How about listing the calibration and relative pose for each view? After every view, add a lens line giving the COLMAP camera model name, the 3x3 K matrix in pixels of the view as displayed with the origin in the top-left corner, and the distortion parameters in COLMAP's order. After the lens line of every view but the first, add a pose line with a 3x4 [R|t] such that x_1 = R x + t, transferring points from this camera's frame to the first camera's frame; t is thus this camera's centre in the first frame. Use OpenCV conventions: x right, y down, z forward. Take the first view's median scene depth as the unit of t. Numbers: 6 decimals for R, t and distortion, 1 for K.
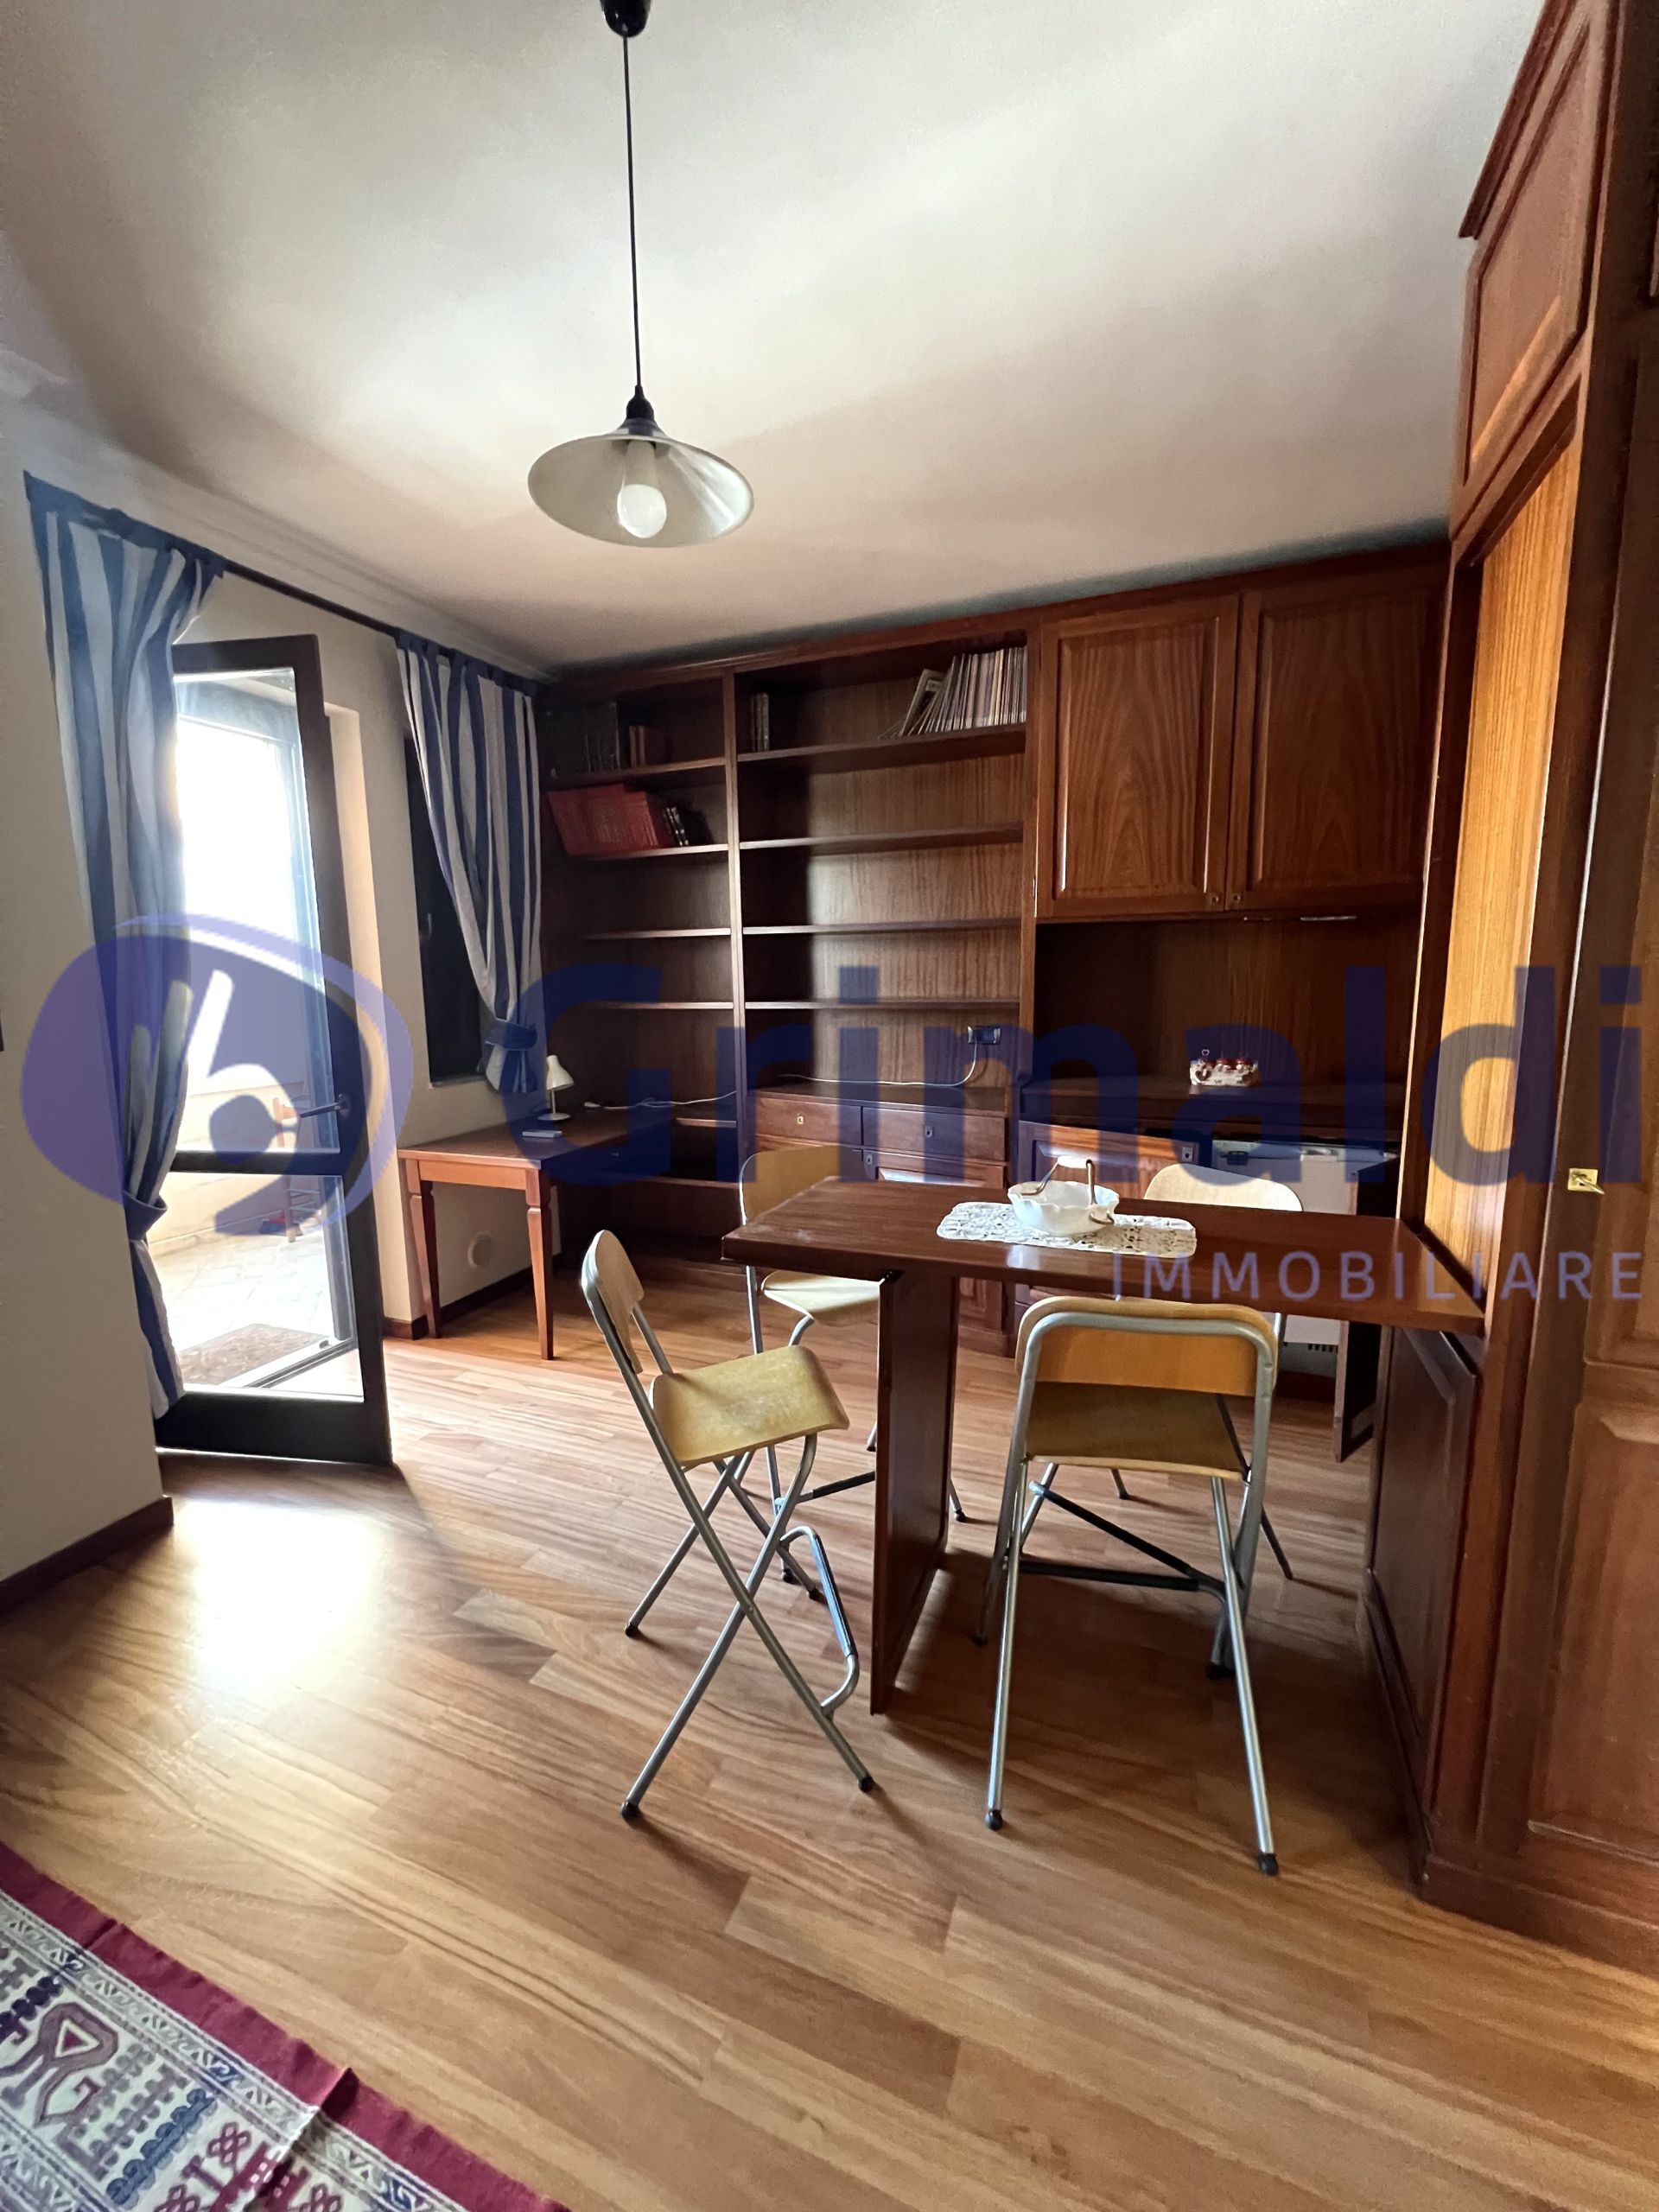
lens RADIAL K [[893.4, 0, 828.9], [0, 893.4, 1106.1], [0, 0, 1]] dist [-0.001919, -0.000370]
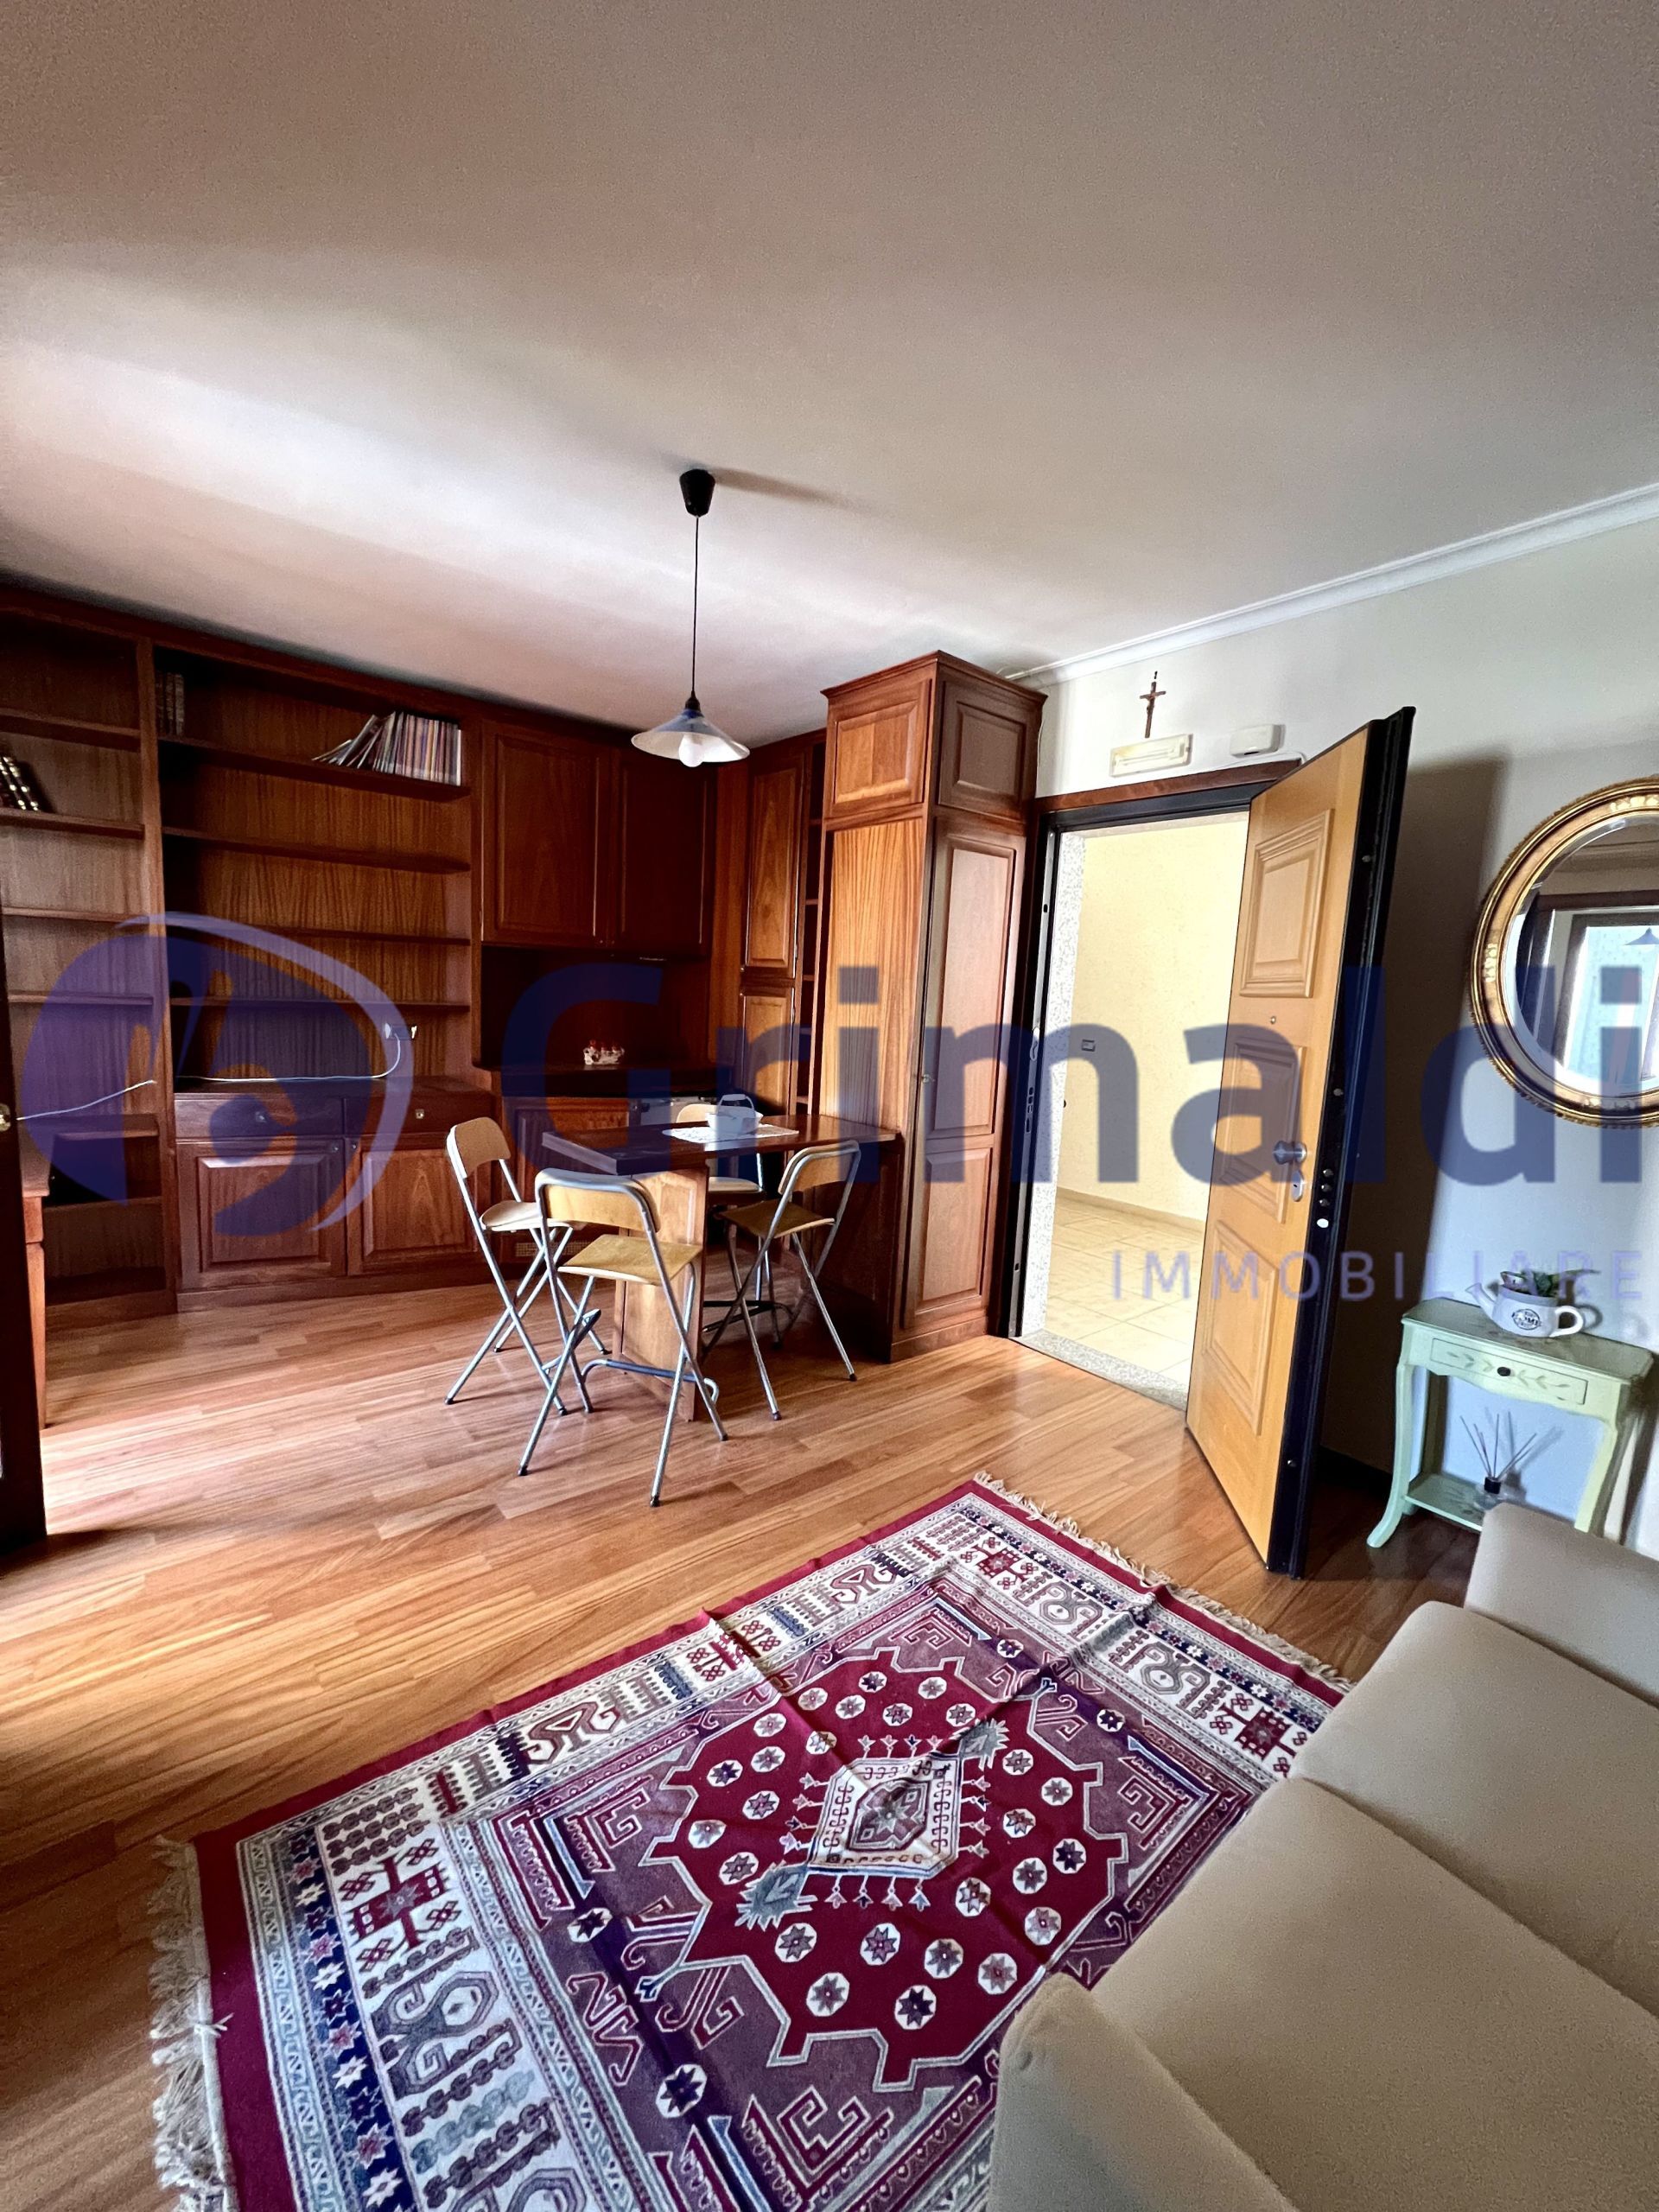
lens RADIAL K [[900.7, 0, 810.5], [0, 900.7, 1103.7], [0, 0, 1]] dist [0.017148, 0.000277]
pose [[0.479161, -0.081923, 0.873896, -1.800705], [0.079779, 0.995578, 0.049587, -0.002064], [-0.874094, 0.045958, 0.483578, -0.108518]]
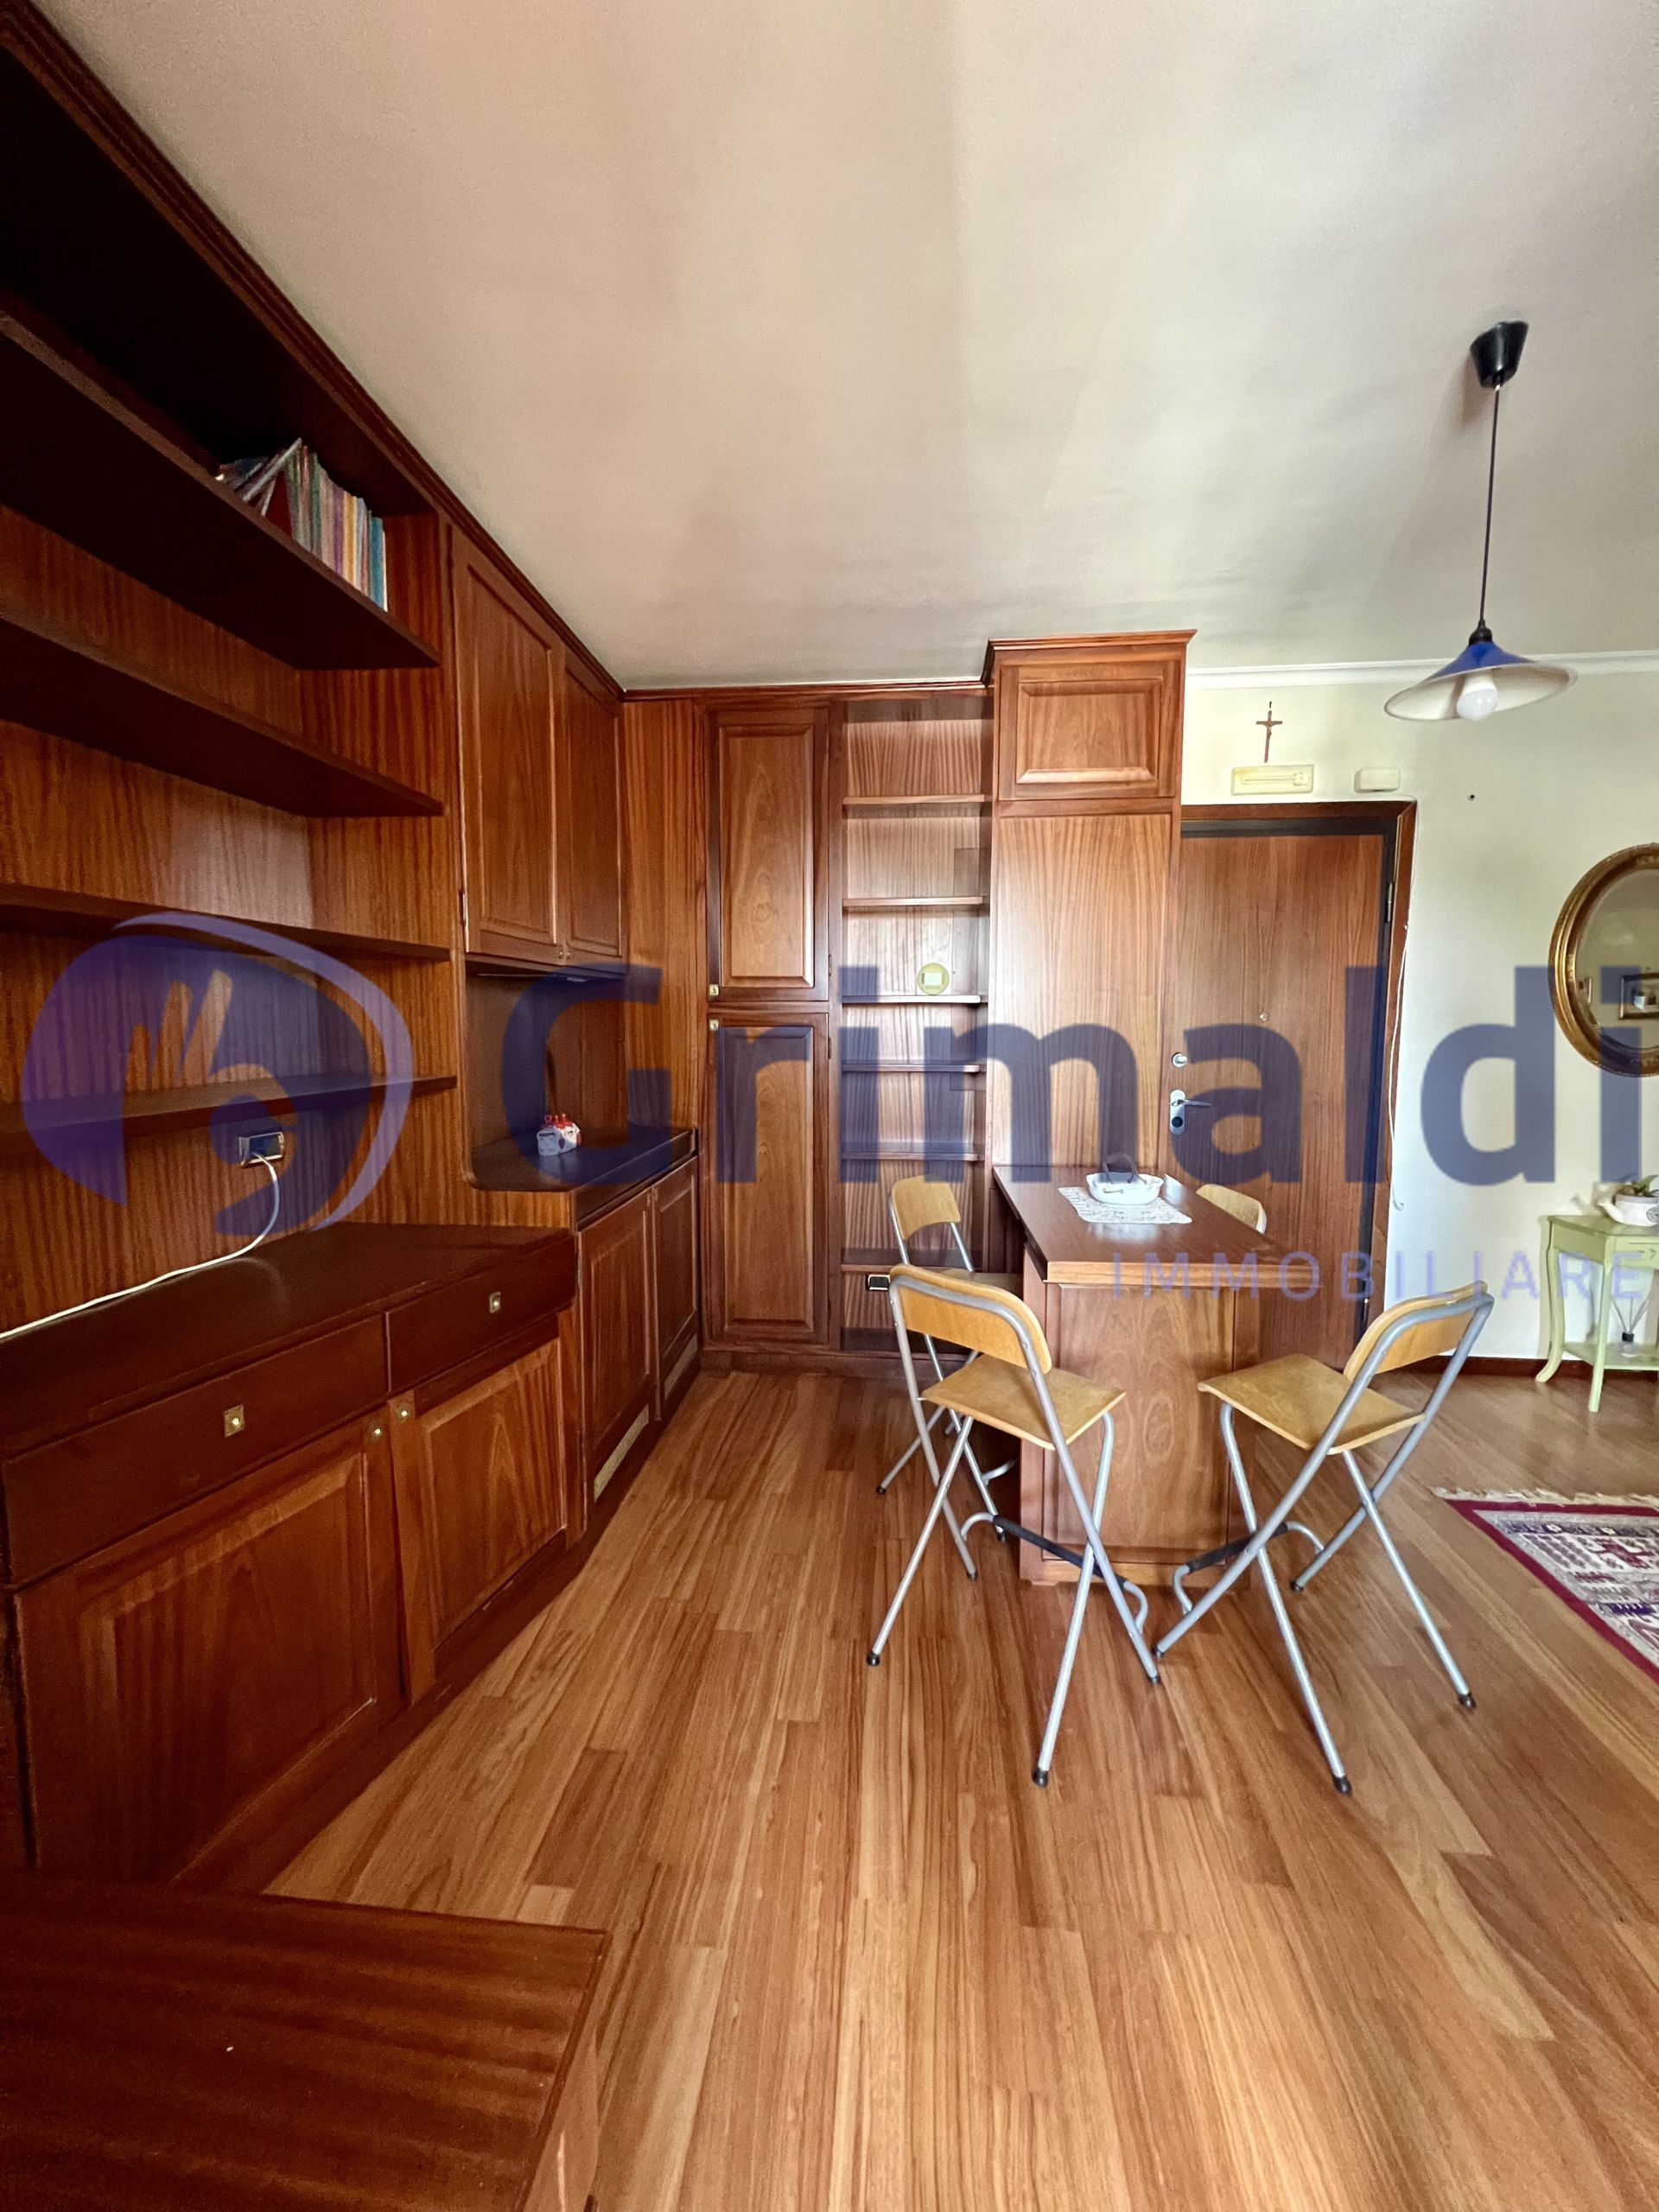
lens RADIAL K [[874.5, 0, 822.0], [0, 874.5, 1095.0], [0, 0, 1]] dist [-0.000163, -0.010754]
pose [[-0.276142, -0.076566, 0.958062, -1.261597], [0.150570, 0.981067, 0.121803, -0.367742], [-0.949249, 0.177890, -0.259385, 2.429087]]
